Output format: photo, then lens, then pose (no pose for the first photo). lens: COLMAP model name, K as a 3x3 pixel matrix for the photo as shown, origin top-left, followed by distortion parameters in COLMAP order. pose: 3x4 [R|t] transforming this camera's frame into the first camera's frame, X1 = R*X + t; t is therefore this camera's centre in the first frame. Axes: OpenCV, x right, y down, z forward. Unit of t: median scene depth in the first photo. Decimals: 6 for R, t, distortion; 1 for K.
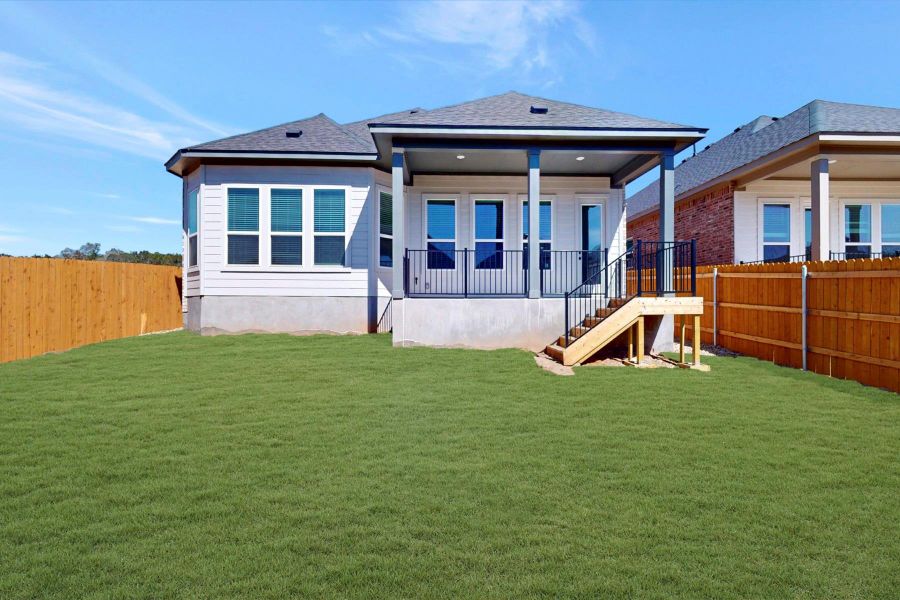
lens RADIAL K [[388.7, 0, 450.0], [0, 388.7, 300.0], [0, 0, 1]] dist [0.001263, 0.000025]
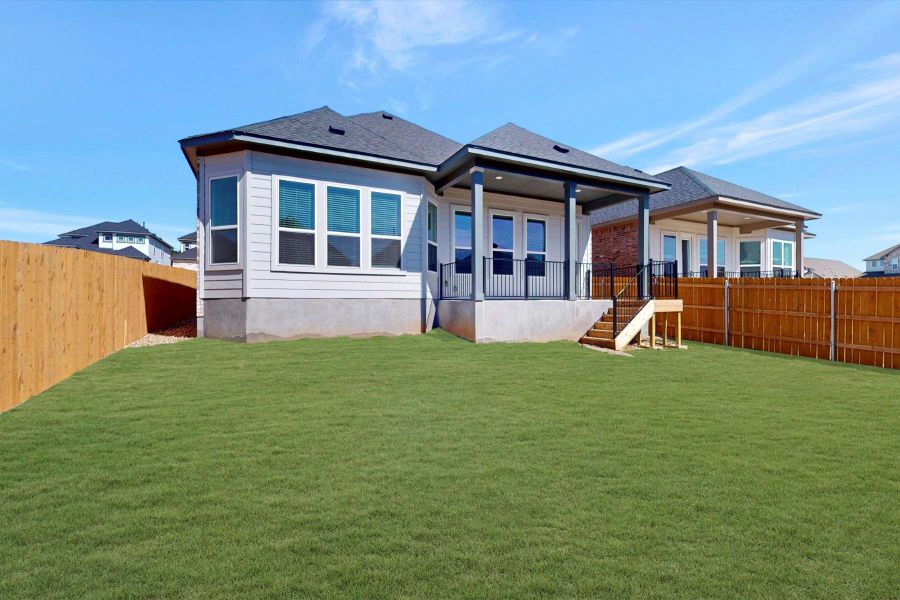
lens RADIAL K [[388.7, 0, 450.0], [0, 388.7, 300.0], [0, 0, 1]] dist [0.001263, 0.000025]
pose [[0.914297, -0.001399, 0.405042, -0.573255], [0.001292, 0.999999, 0.000537, -0.005859], [-0.405042, 0.000032, 0.914298, 0.001327]]
